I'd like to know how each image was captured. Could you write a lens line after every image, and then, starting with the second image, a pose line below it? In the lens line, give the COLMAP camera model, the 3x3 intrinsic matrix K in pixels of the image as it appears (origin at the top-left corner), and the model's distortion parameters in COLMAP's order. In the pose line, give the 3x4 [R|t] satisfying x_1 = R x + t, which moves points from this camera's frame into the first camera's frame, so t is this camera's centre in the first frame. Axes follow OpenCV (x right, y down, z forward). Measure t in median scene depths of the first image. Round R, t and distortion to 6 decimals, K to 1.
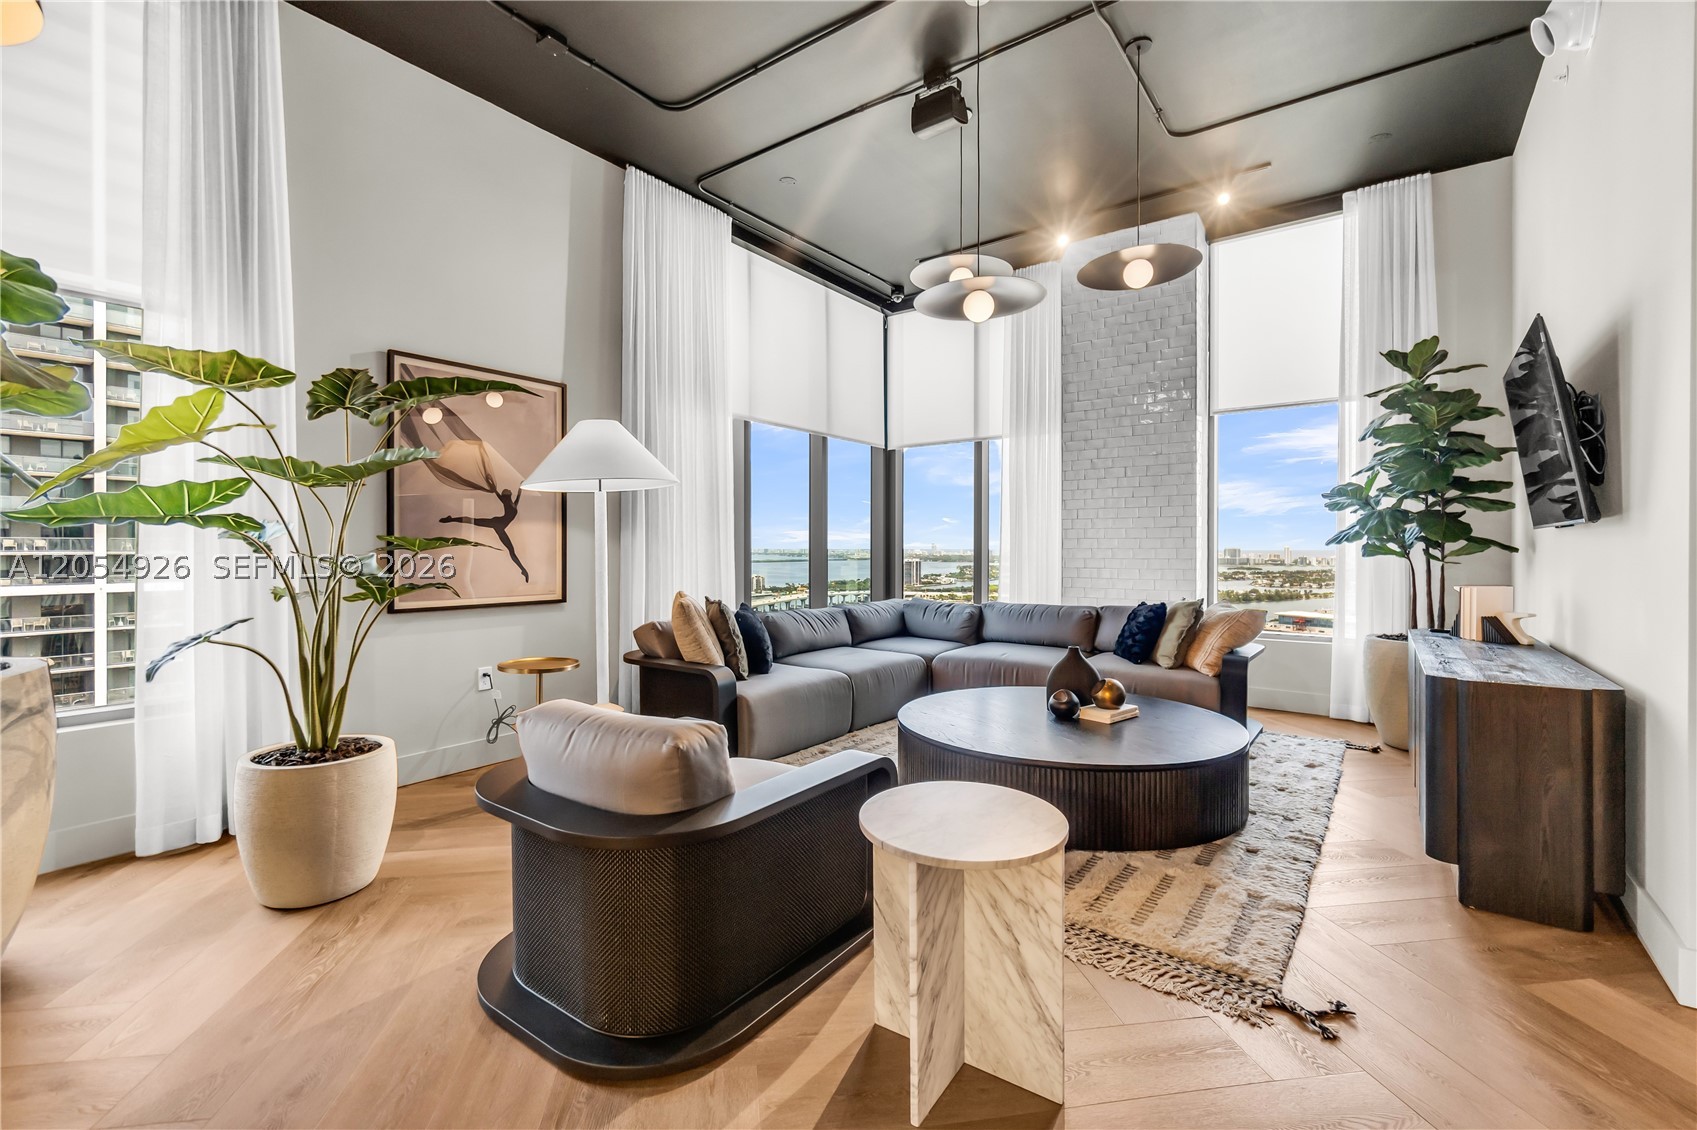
lens RADIAL K [[668.9, 0, 843.8], [0, 668.9, 564.0], [0, 0, 1]] dist [-0.019951, -0.000131]
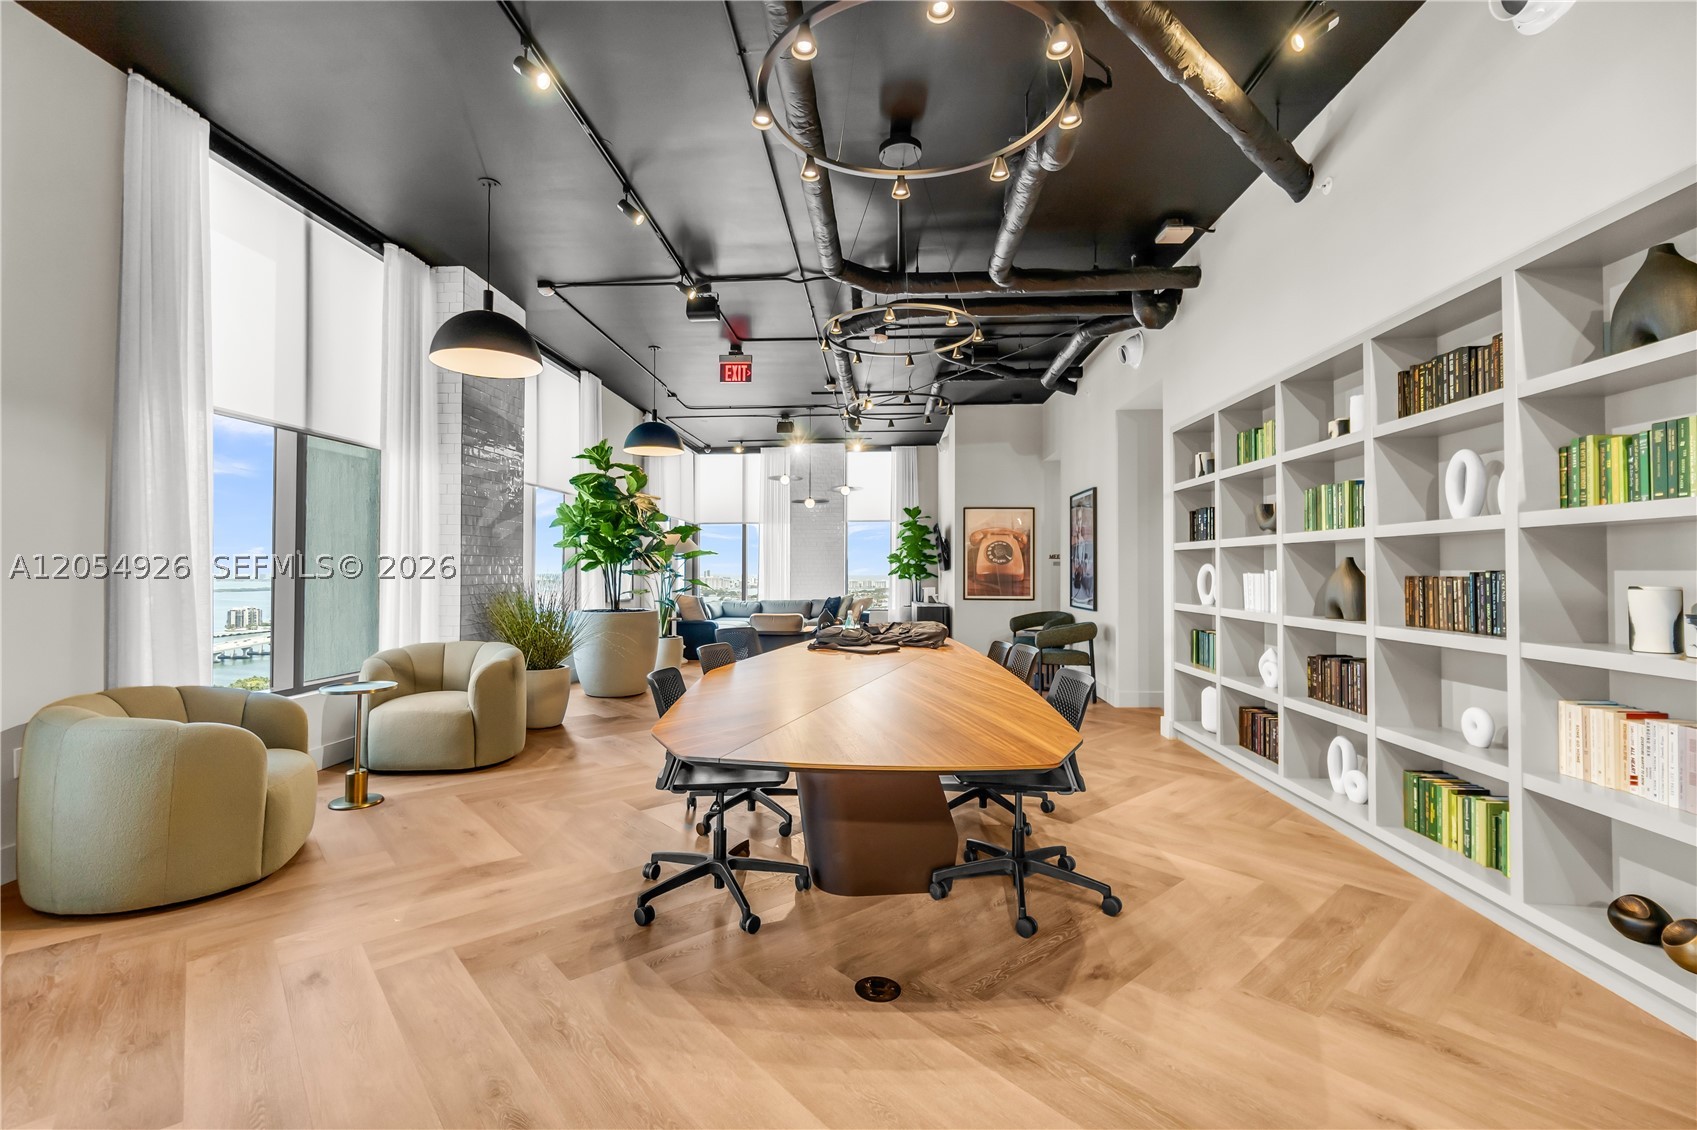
lens RADIAL K [[668.9, 0, 851.0], [0, 668.9, 567.5], [0, 0, 1]] dist [-0.019951, -0.000131]
pose [[0.807057, 0.010875, 0.590374, -1.103129], [0.002448, 0.999760, -0.021762, 0.001144], [-0.590469, 0.019009, 0.806836, -1.229792]]
